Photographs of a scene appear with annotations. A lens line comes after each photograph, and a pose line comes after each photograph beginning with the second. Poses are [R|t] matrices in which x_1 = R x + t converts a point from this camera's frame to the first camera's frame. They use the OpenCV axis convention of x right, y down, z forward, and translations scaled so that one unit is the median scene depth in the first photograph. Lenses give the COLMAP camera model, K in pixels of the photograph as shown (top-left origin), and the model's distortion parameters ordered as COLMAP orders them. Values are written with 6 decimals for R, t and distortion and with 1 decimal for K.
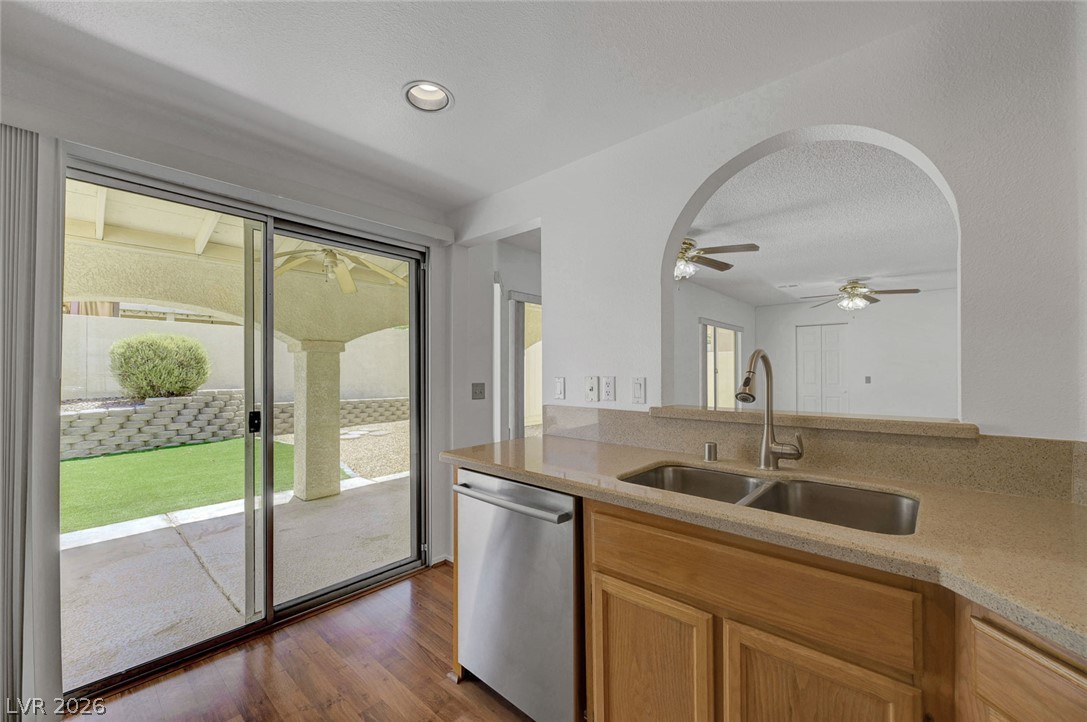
lens RADIAL K [[440.3, 0, 547.4], [0, 440.3, 369.9], [0, 0, 1]] dist [-0.000031, 0.000337]
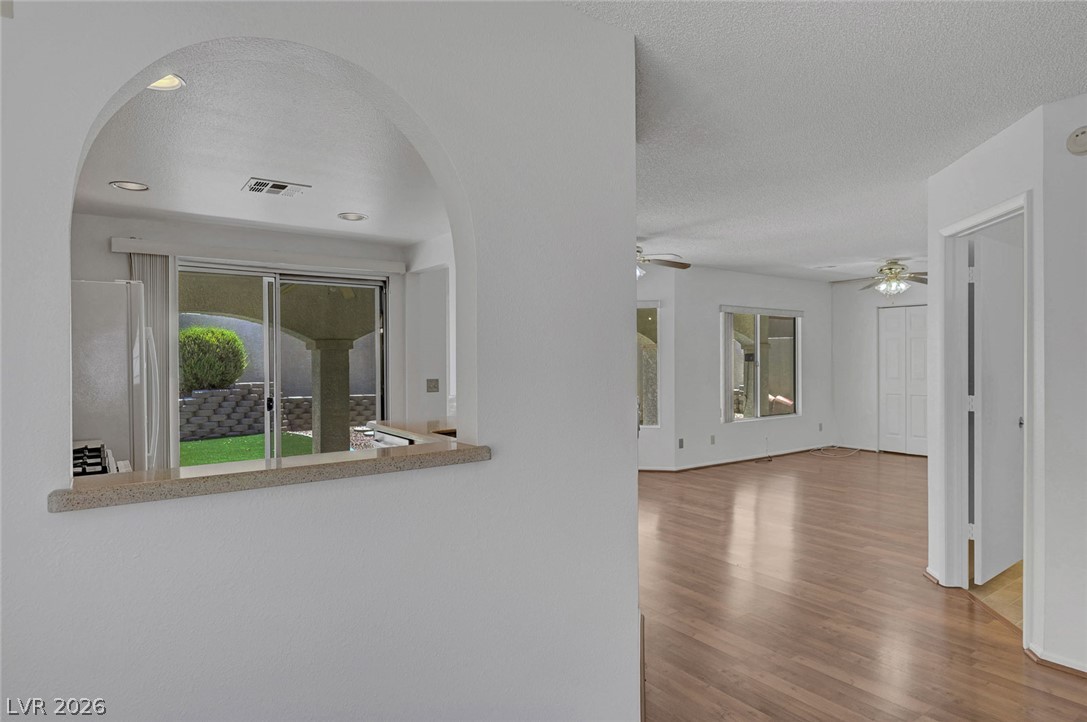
lens RADIAL K [[642.7, 0, 546.7], [0, 642.7, 362.7], [0, 0, 1]] dist [0.004426, 0.003480]
pose [[0.976395, -0.001990, -0.215982, 0.247585], [0.004500, 0.999928, 0.011126, -0.015932], [0.215944, -0.011836, 0.976334, -0.319288]]
